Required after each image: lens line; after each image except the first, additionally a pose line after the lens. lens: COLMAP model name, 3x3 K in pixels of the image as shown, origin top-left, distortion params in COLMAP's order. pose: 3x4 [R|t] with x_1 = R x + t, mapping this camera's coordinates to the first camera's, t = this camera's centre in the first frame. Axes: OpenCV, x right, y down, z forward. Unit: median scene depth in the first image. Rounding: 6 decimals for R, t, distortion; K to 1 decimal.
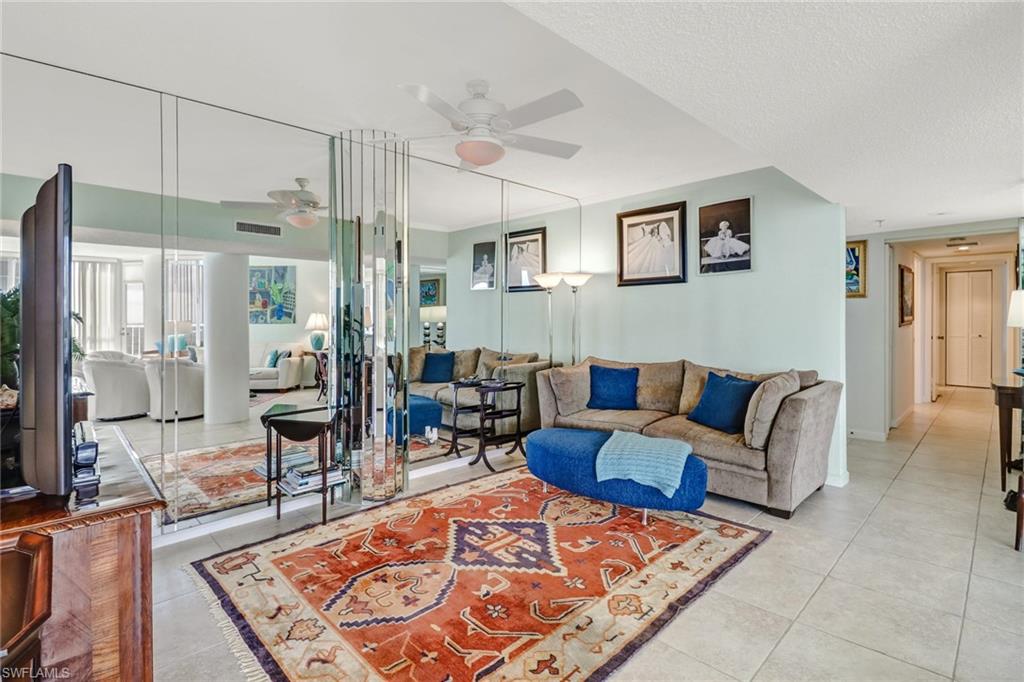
lens RADIAL K [[477.9, 0, 515.7], [0, 477.9, 332.5], [0, 0, 1]] dist [0.025157, -0.006056]
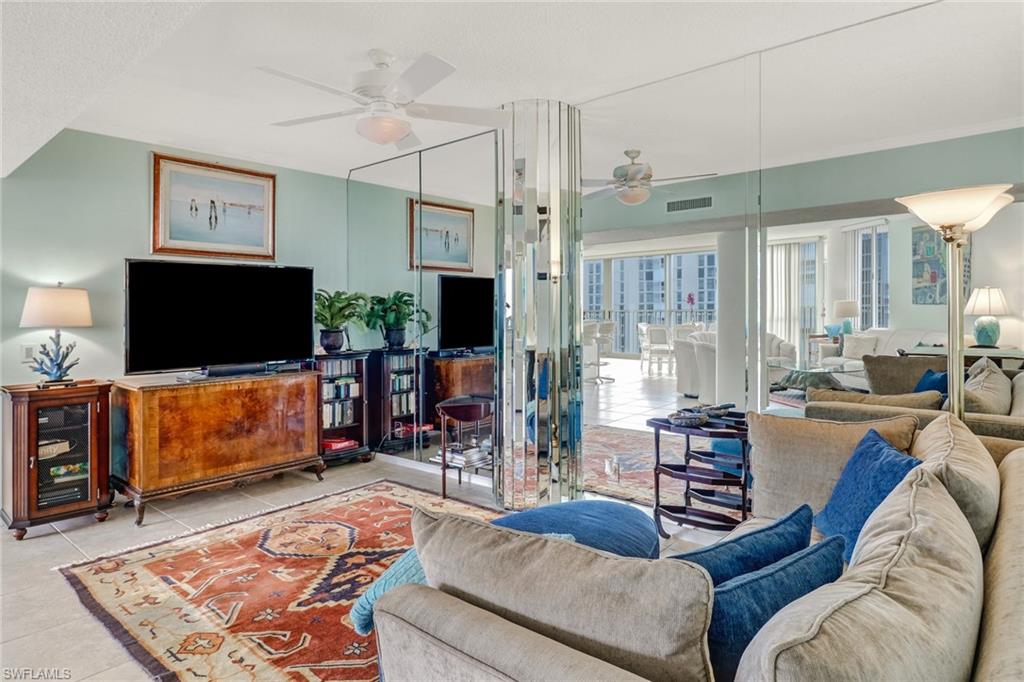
lens RADIAL K [[608.0, 0, 530.3], [0, 608.0, 301.1], [0, 0, 1]] dist [0.000702, 0.025443]
pose [[0.088892, -0.003006, -0.996037, 1.178067], [-0.010568, 0.999936, -0.003961, -0.054179], [0.995985, 0.010878, 0.088855, 1.254054]]
